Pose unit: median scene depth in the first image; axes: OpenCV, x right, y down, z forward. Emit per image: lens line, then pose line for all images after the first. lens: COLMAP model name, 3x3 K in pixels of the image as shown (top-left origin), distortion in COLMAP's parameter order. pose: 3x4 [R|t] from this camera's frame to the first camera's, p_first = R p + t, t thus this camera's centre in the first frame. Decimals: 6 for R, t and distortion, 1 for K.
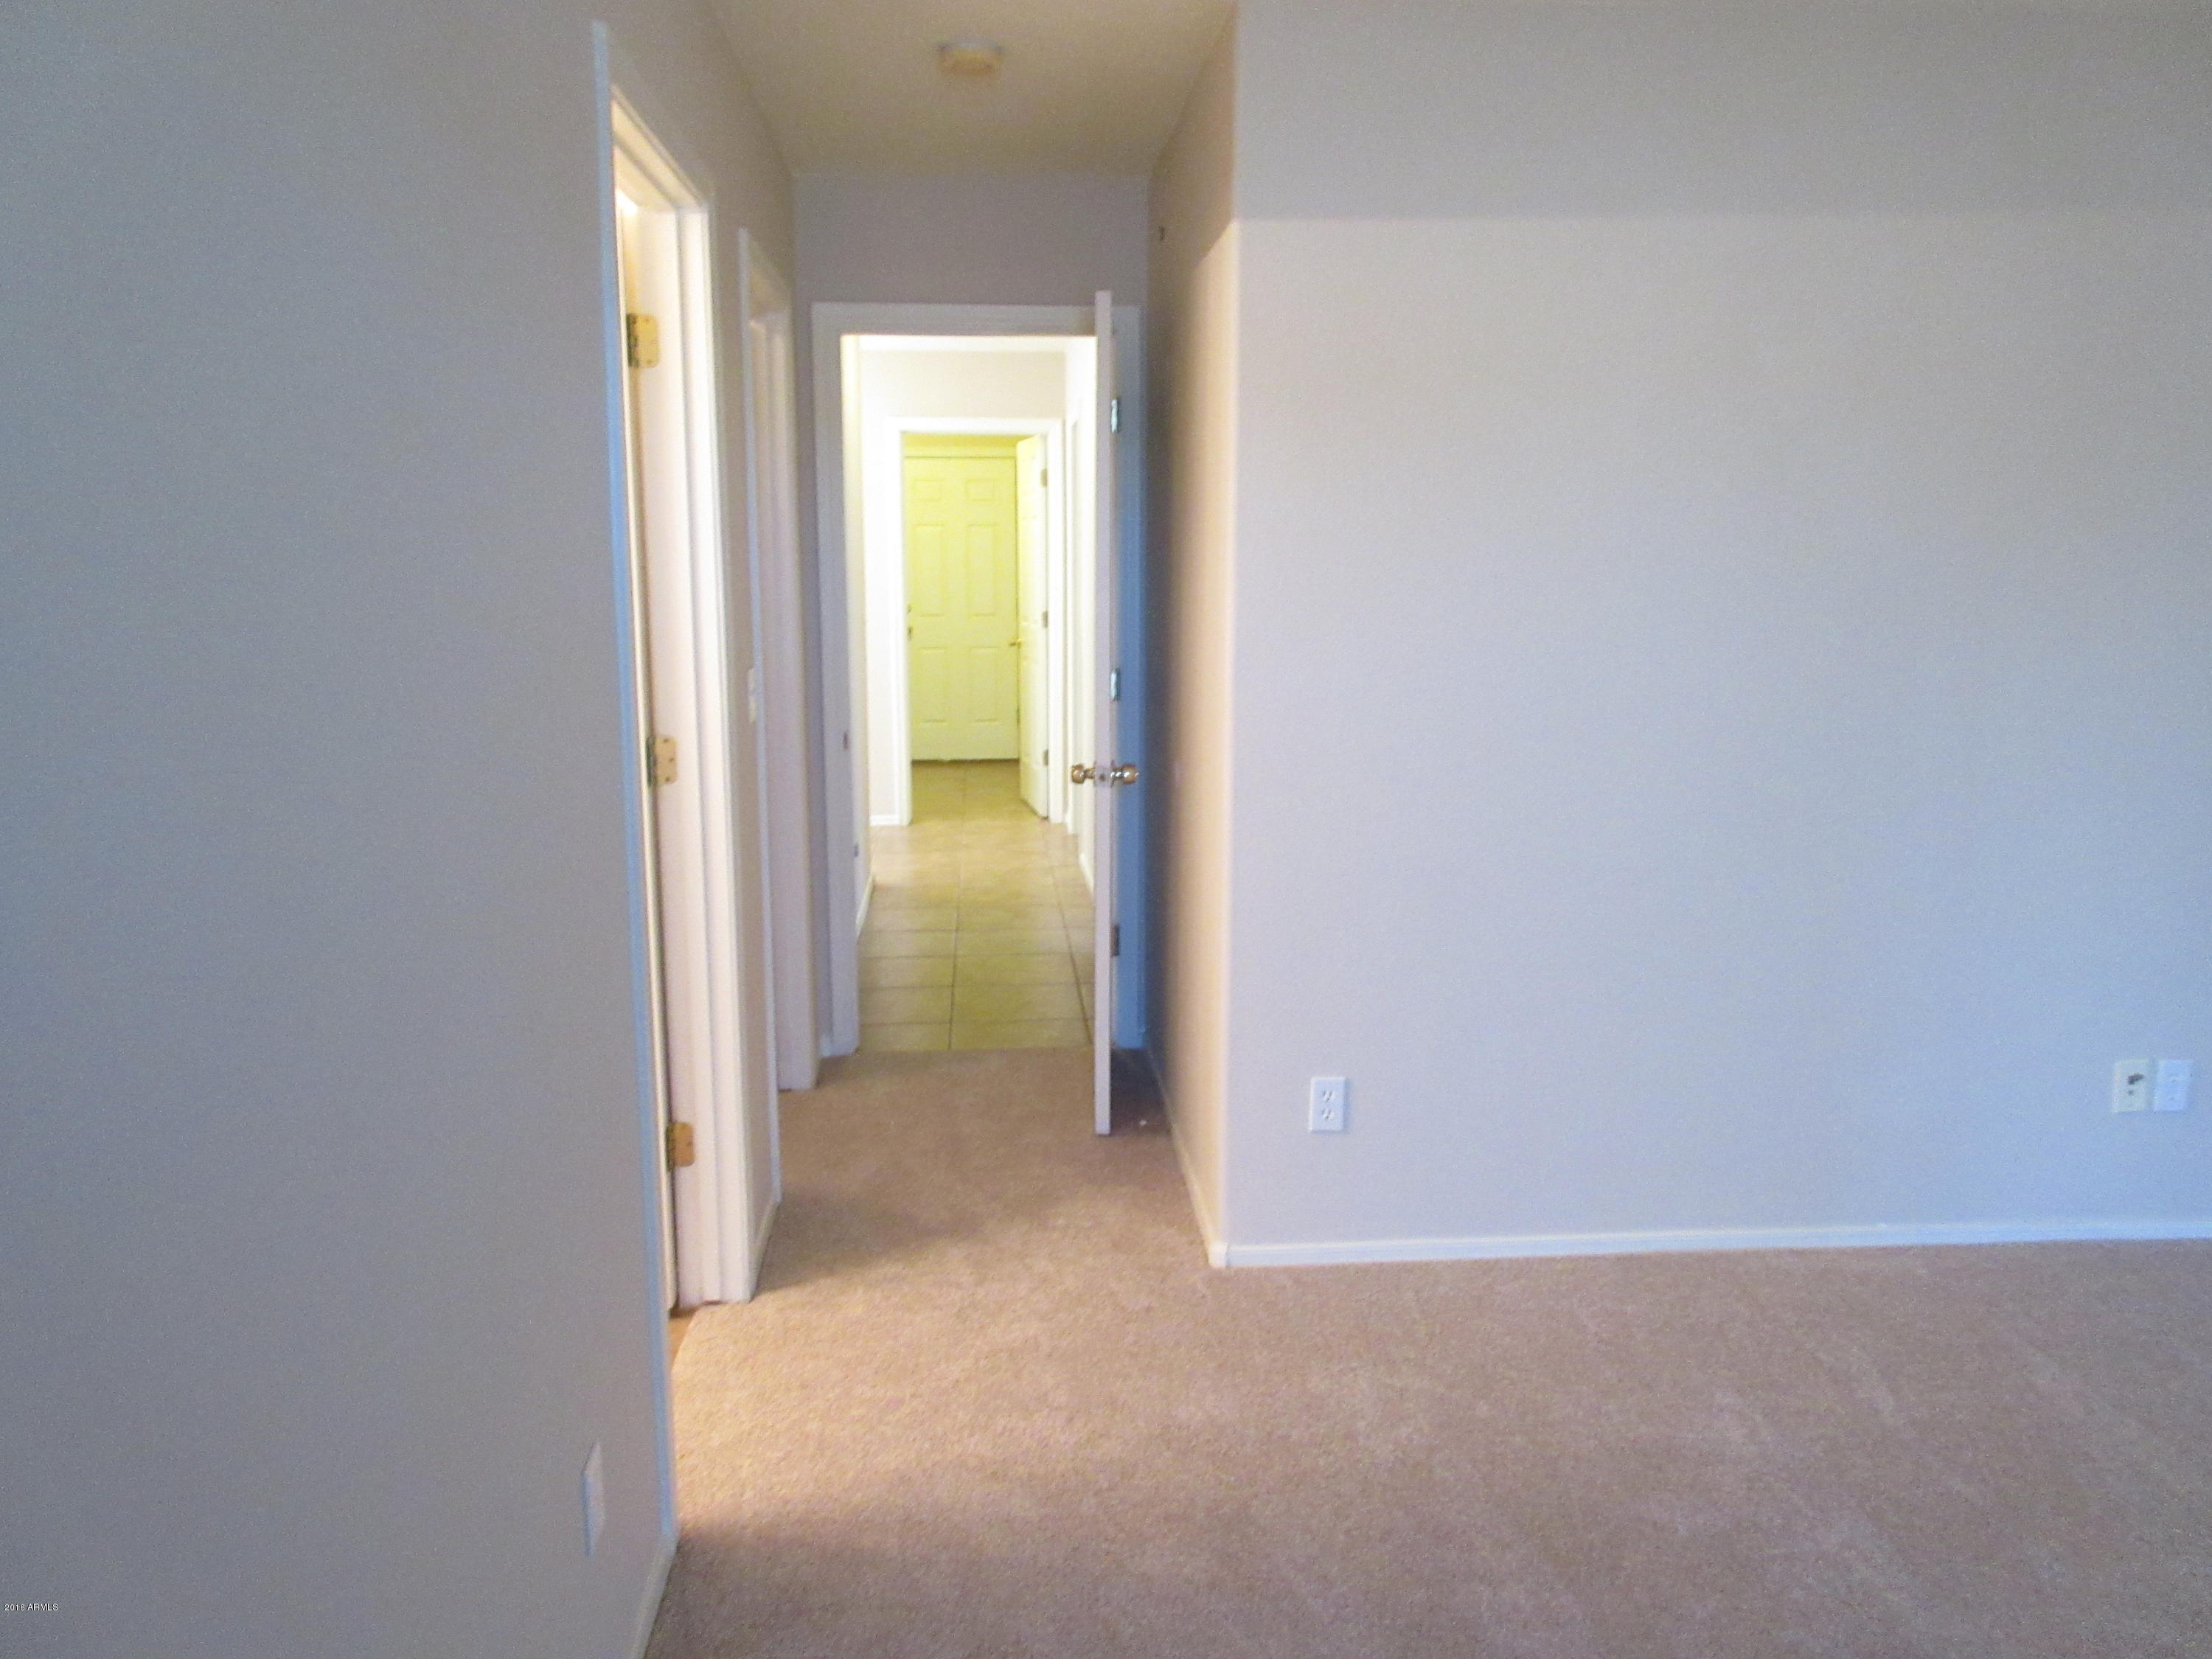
lens RADIAL K [[1653.8, 0, 1094.8], [0, 1653.8, 849.8], [0, 0, 1]] dist [-0.007891, 0.012426]
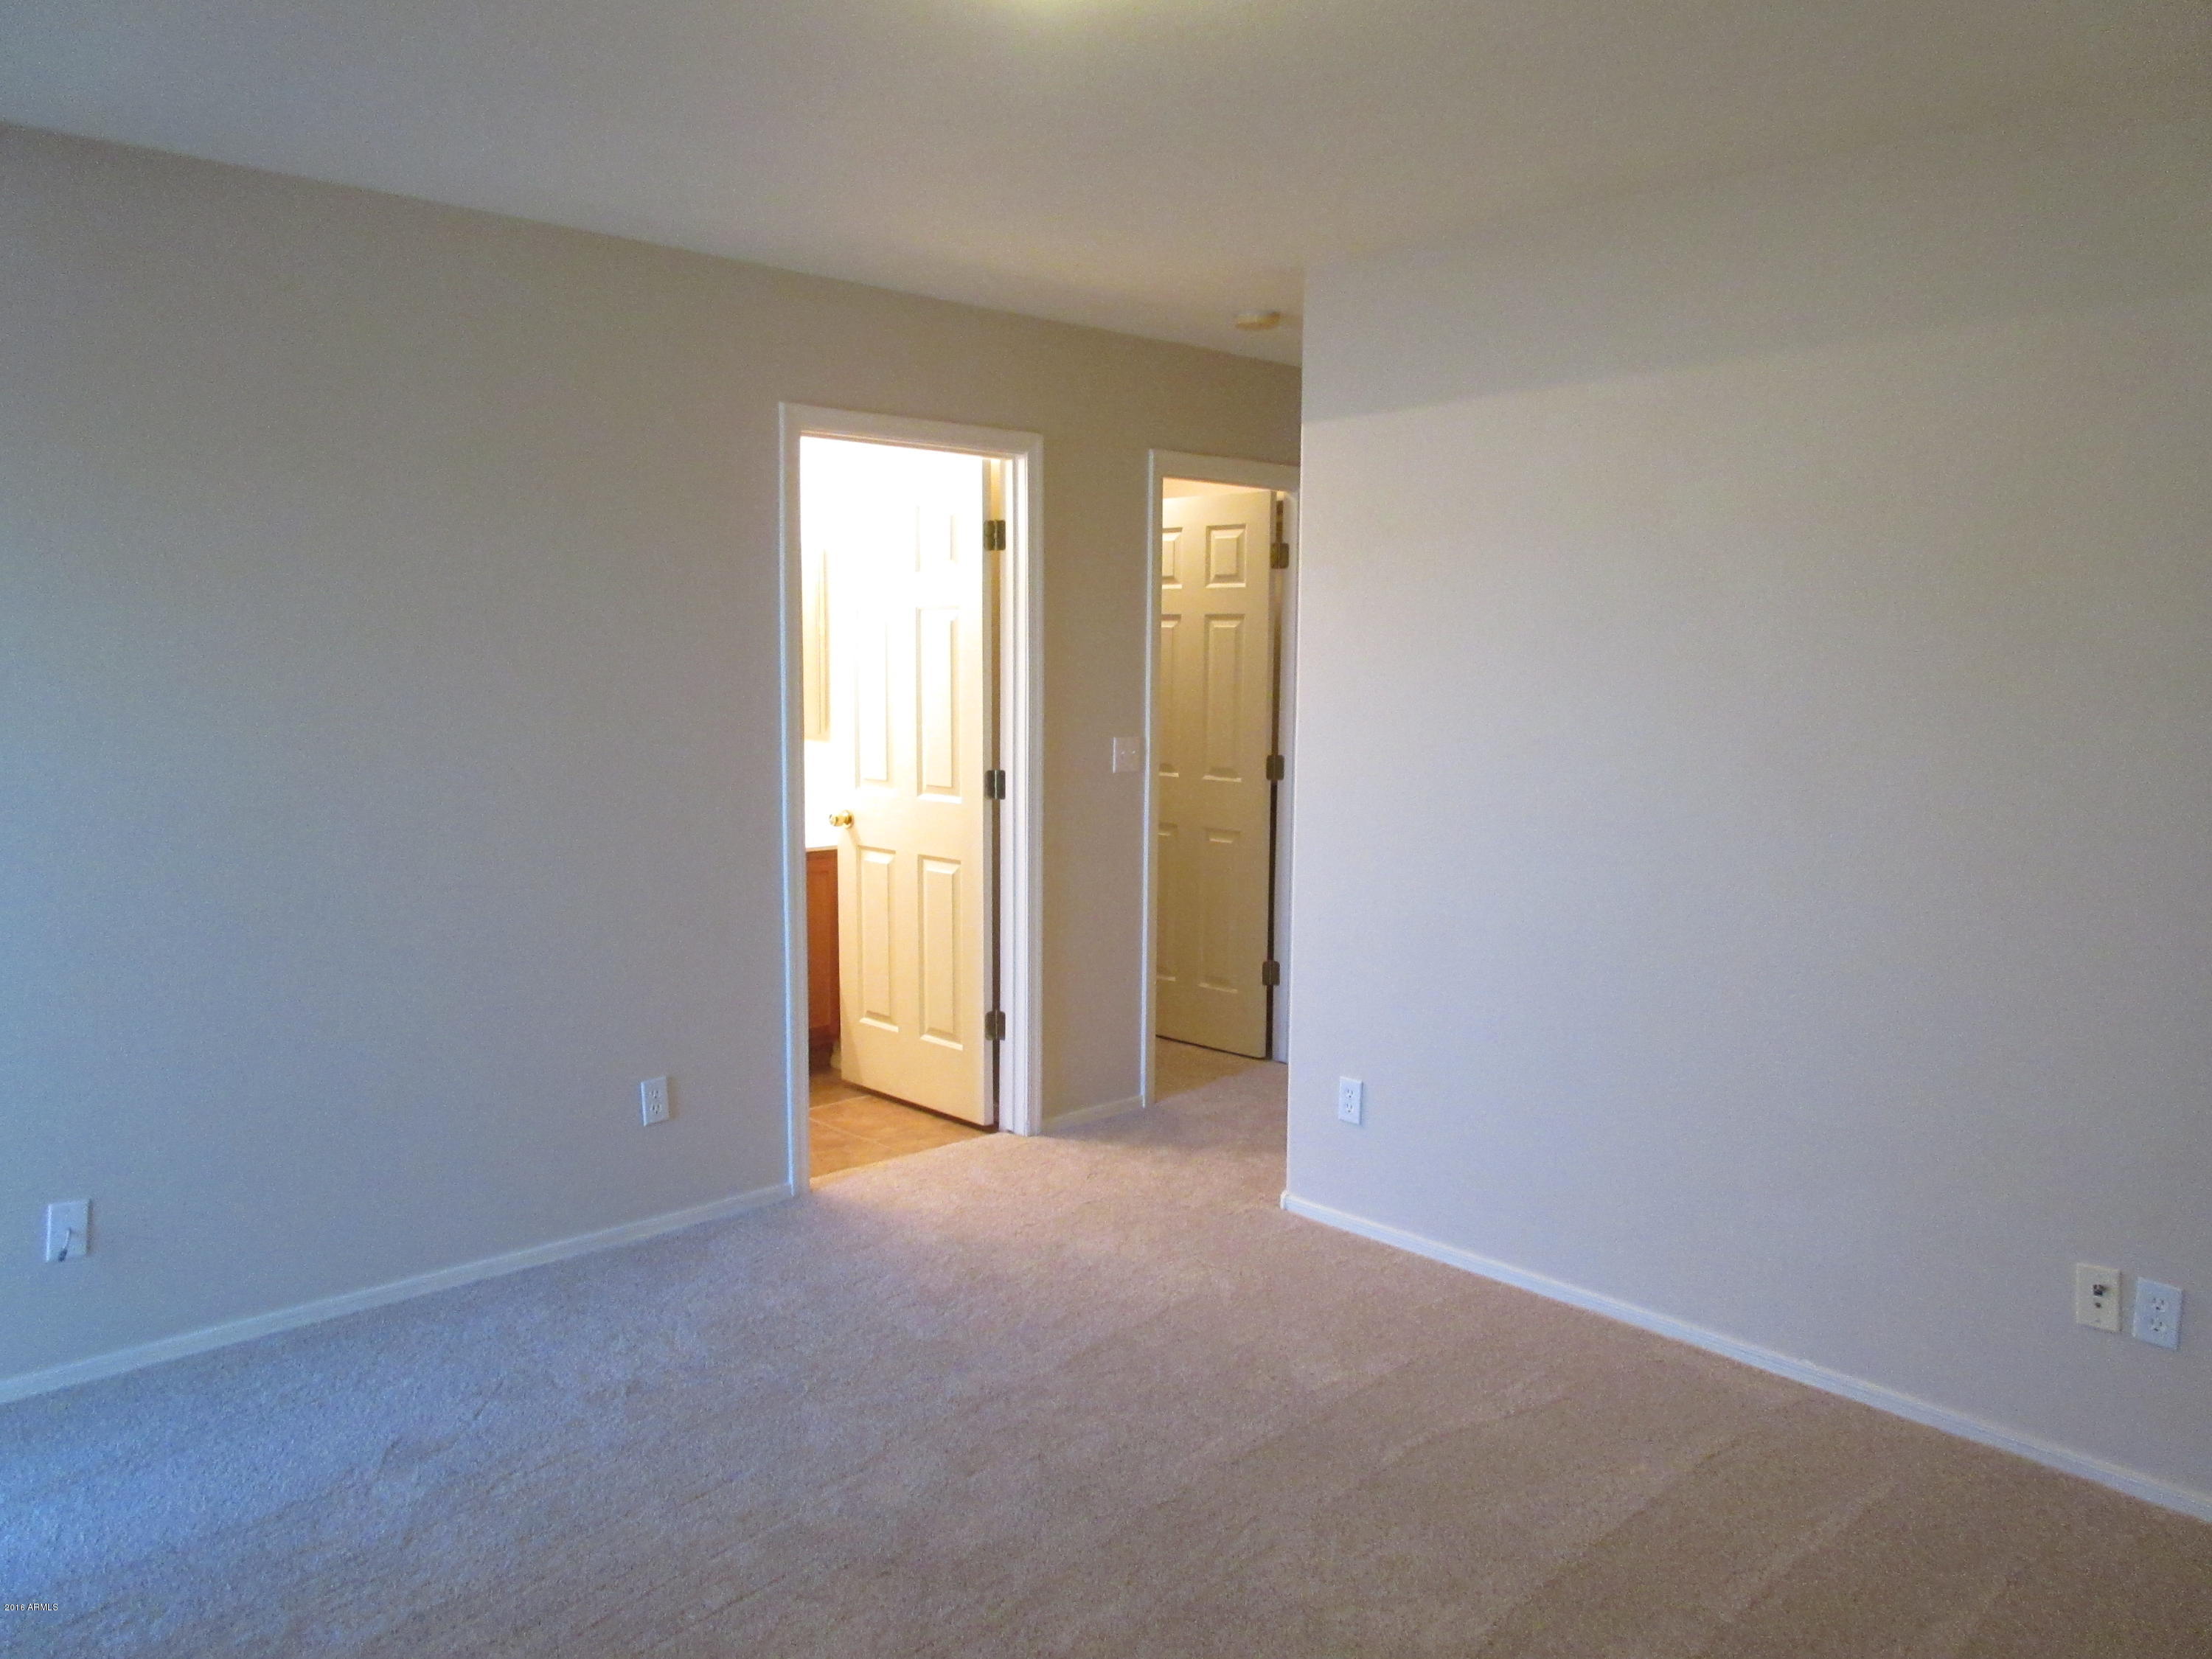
lens RADIAL K [[1653.8, 0, 1109.5], [0, 1653.8, 832.0], [0, 0, 1]] dist [-0.007891, 0.012426]
pose [[0.625950, 0.092293, -0.774382, 0.949555], [-0.150878, 0.988544, -0.004141, -0.014127], [0.765129, 0.119429, 0.632704, 0.040637]]
